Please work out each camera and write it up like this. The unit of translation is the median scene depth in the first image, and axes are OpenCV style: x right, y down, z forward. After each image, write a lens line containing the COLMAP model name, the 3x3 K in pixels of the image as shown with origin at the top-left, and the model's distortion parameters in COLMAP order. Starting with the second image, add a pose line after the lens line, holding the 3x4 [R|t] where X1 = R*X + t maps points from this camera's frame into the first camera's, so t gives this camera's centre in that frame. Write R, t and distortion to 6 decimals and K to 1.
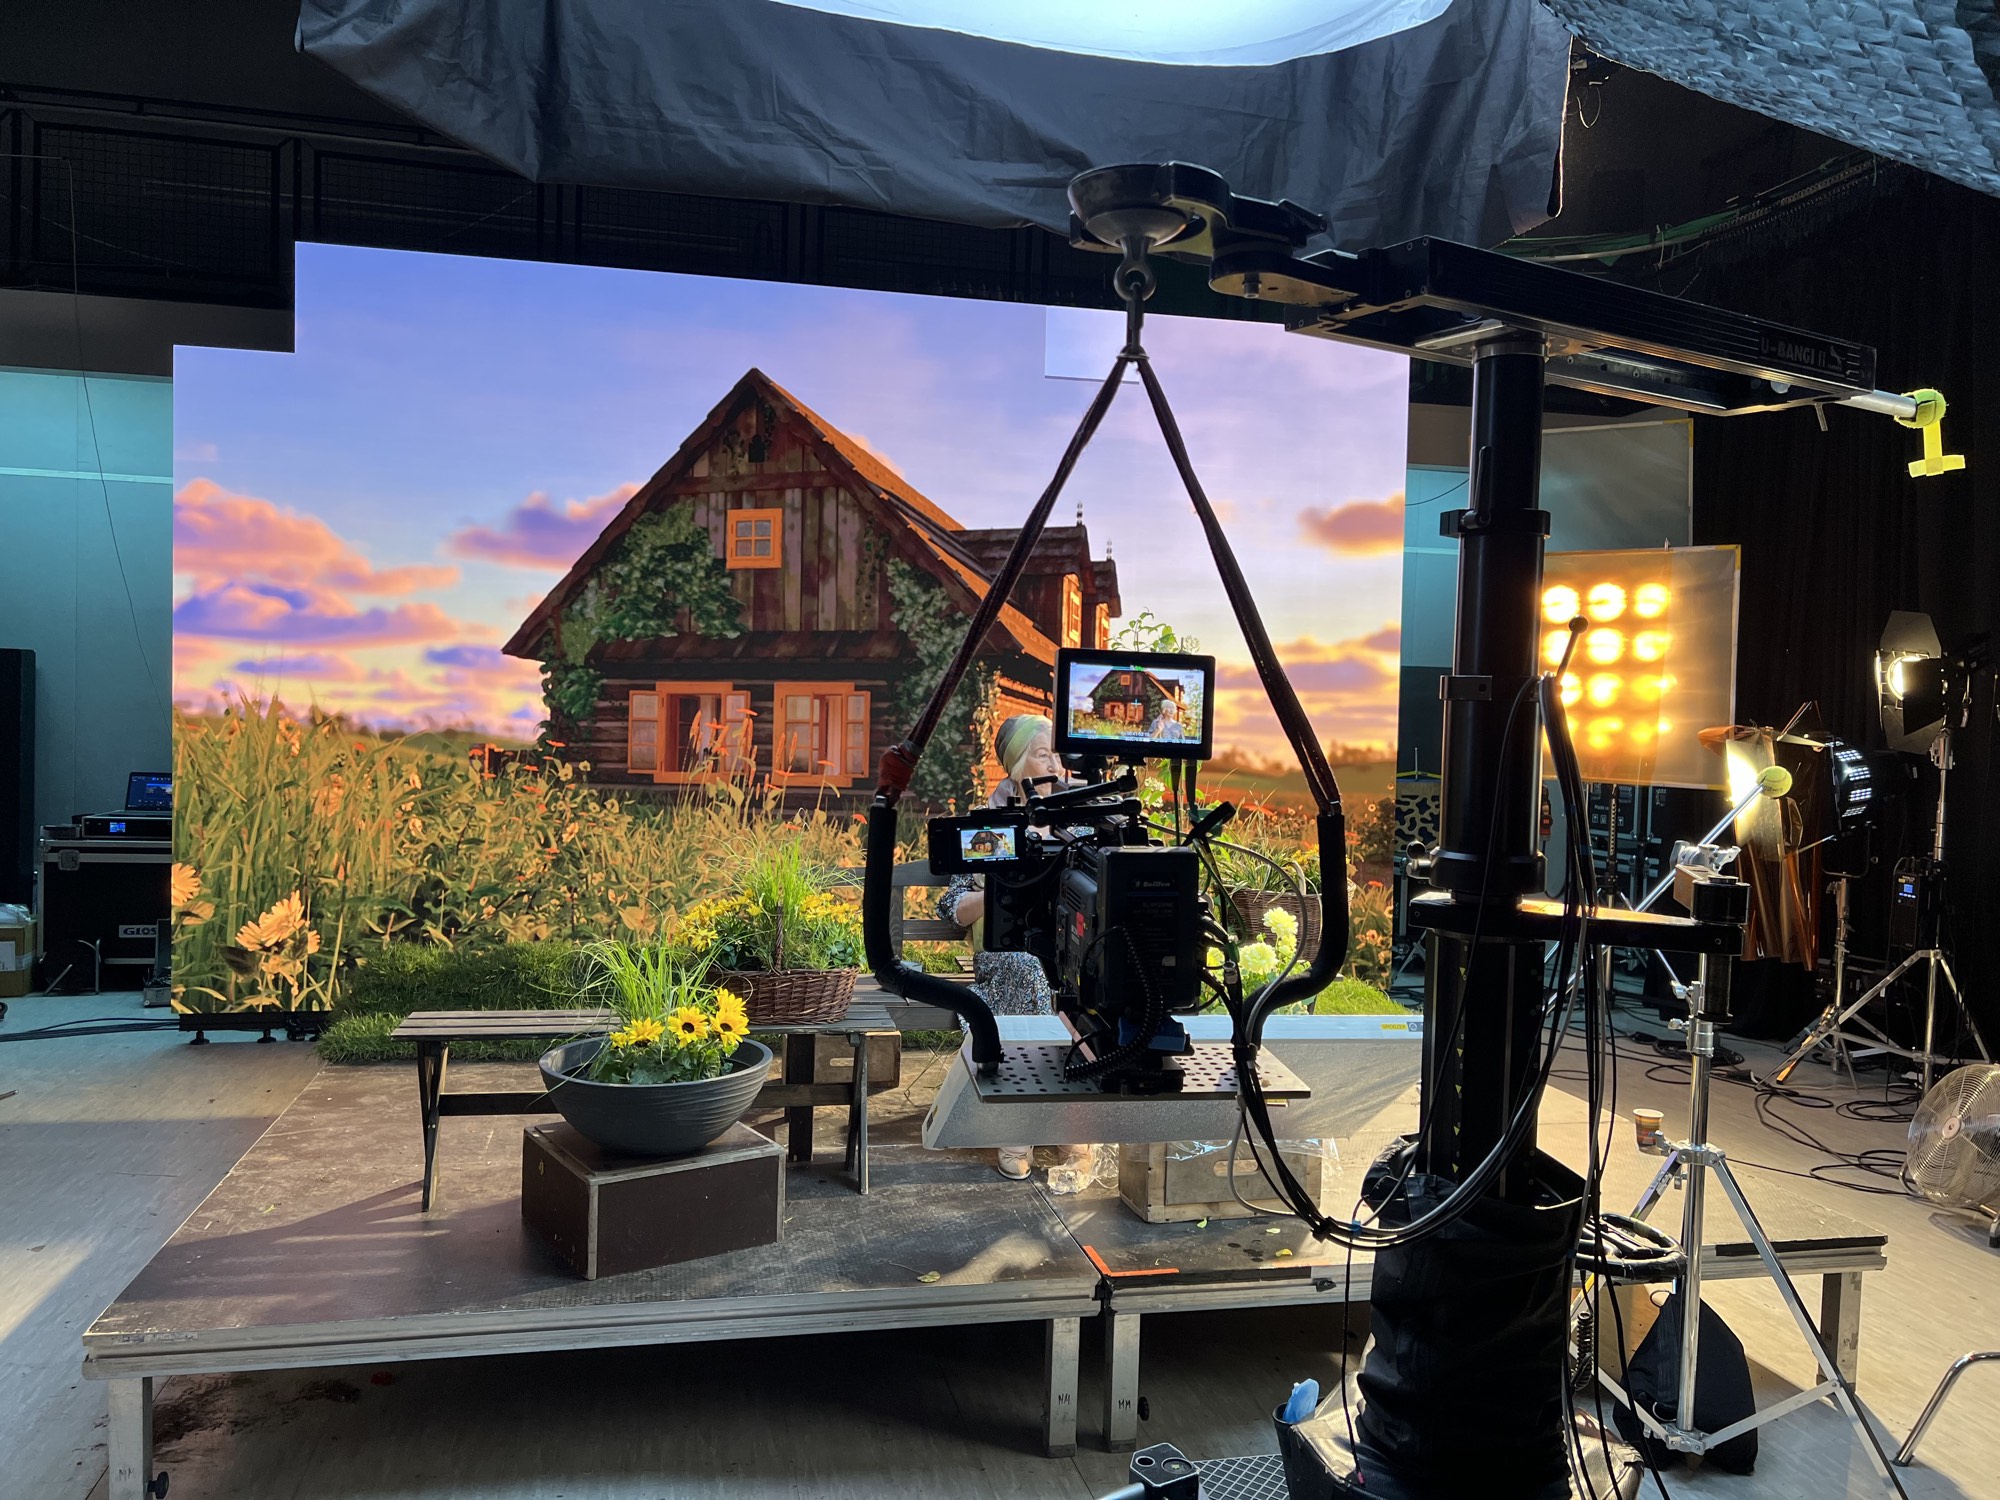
lens RADIAL K [[1484.9, 0, 1000.0], [0, 1484.9, 750.0], [0, 0, 1]] dist [0.034987, -0.049633]
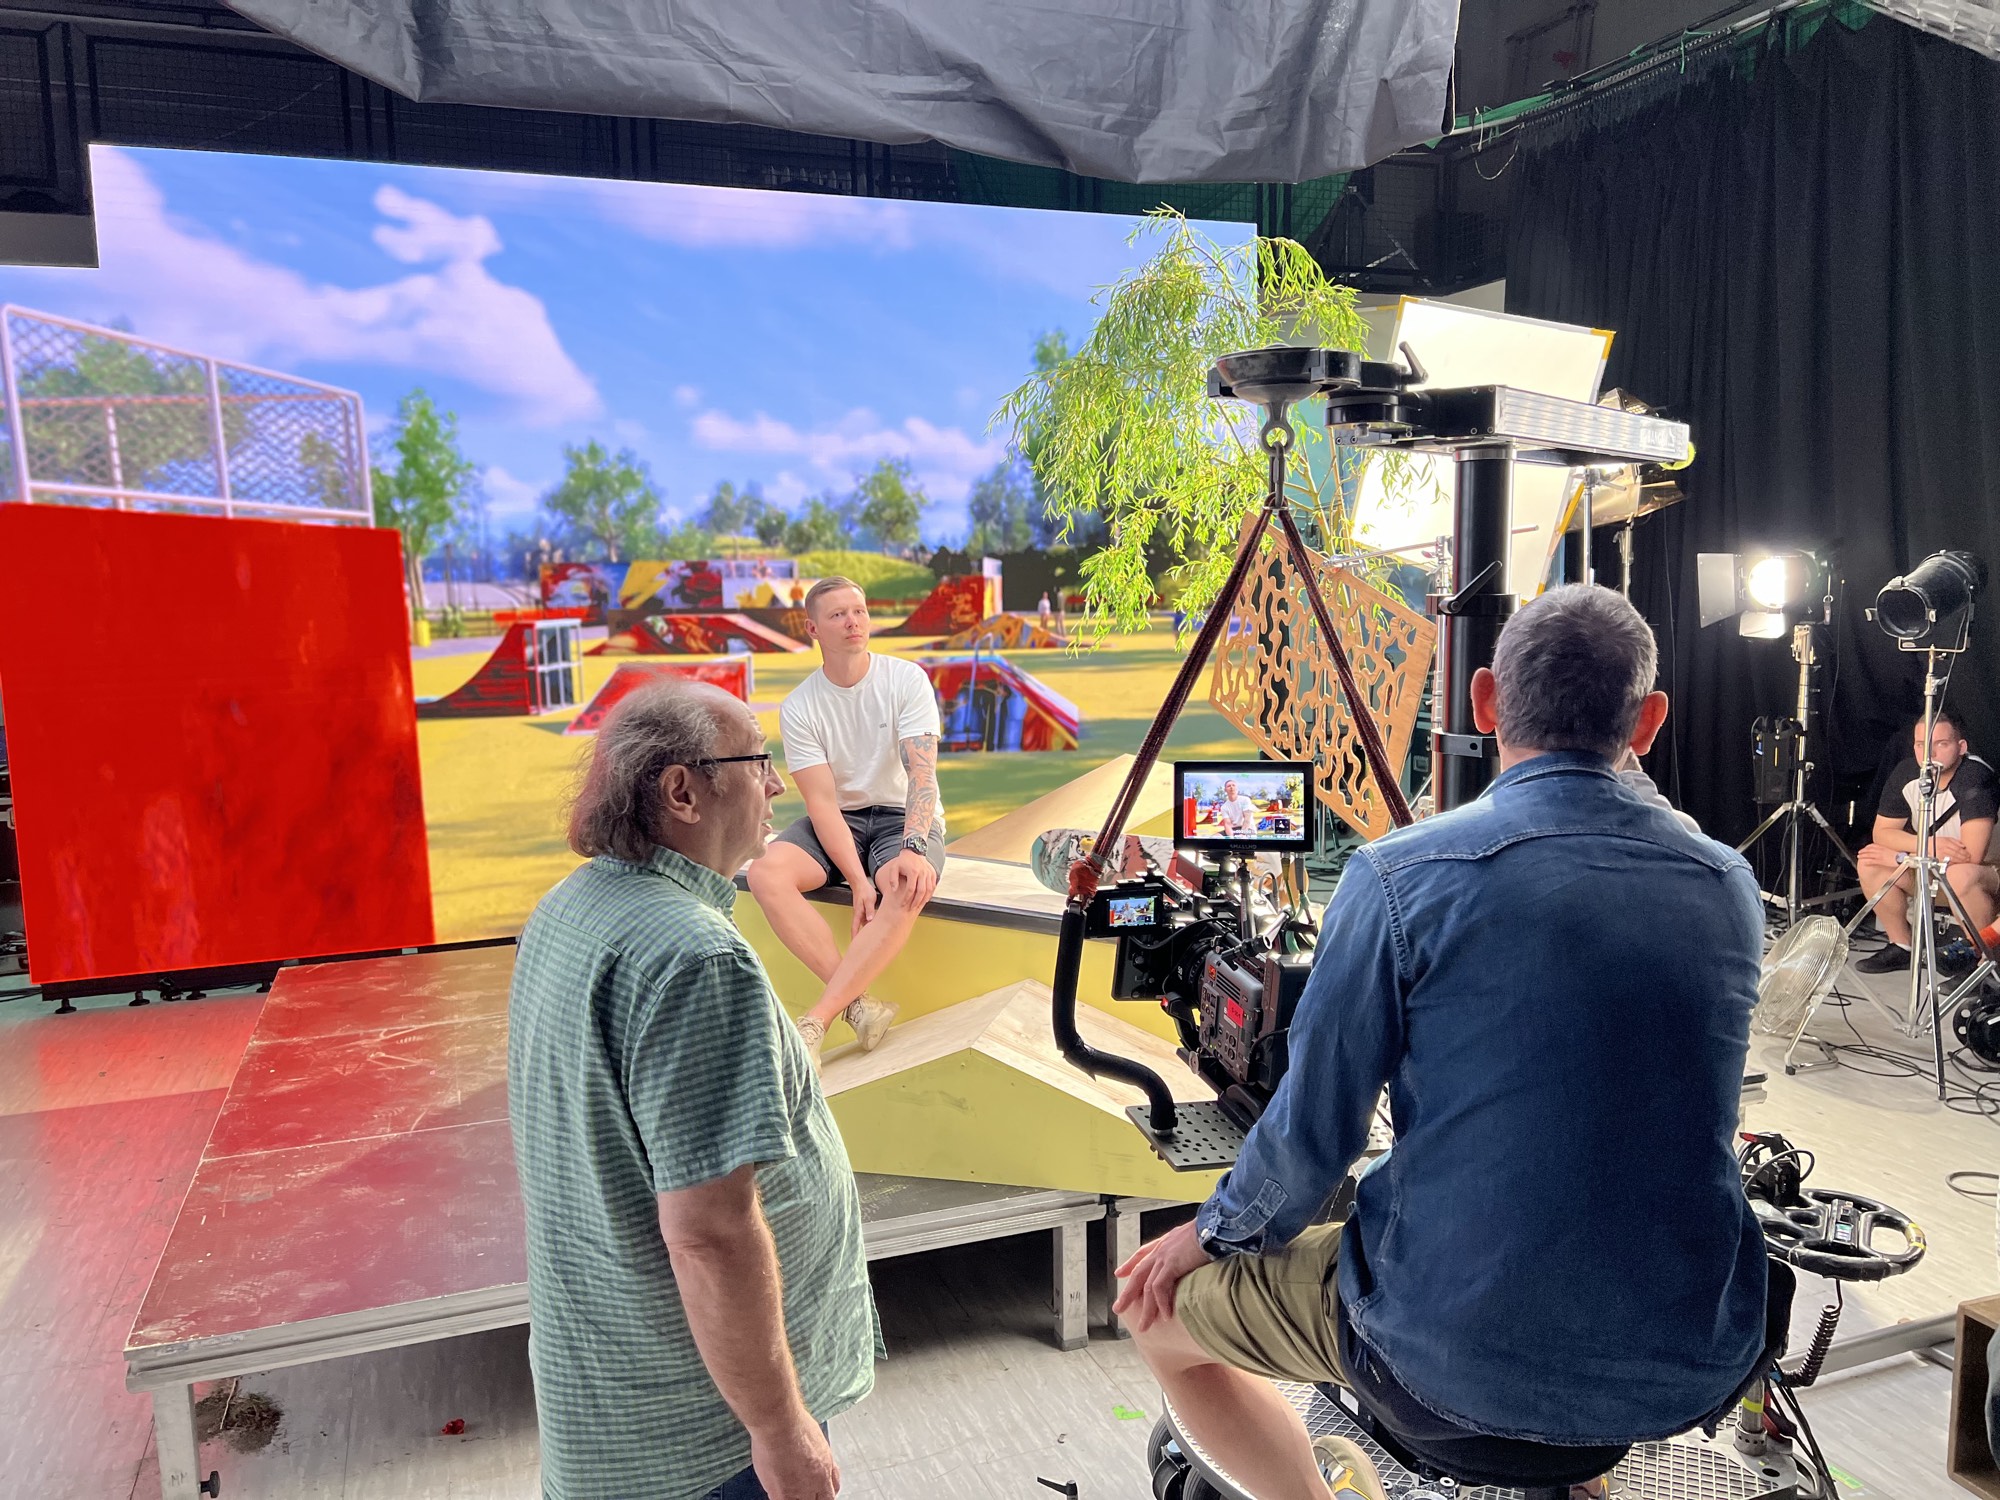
lens RADIAL K [[1484.9, 0, 1000.0], [0, 1484.9, 750.0], [0, 0, 1]] dist [0.034987, -0.049633]
pose [[0.989418, -0.059947, 0.132130, -0.093547], [0.048271, 0.994783, 0.089869, -0.039857], [-0.136828, -0.082540, 0.987150, -0.012487]]
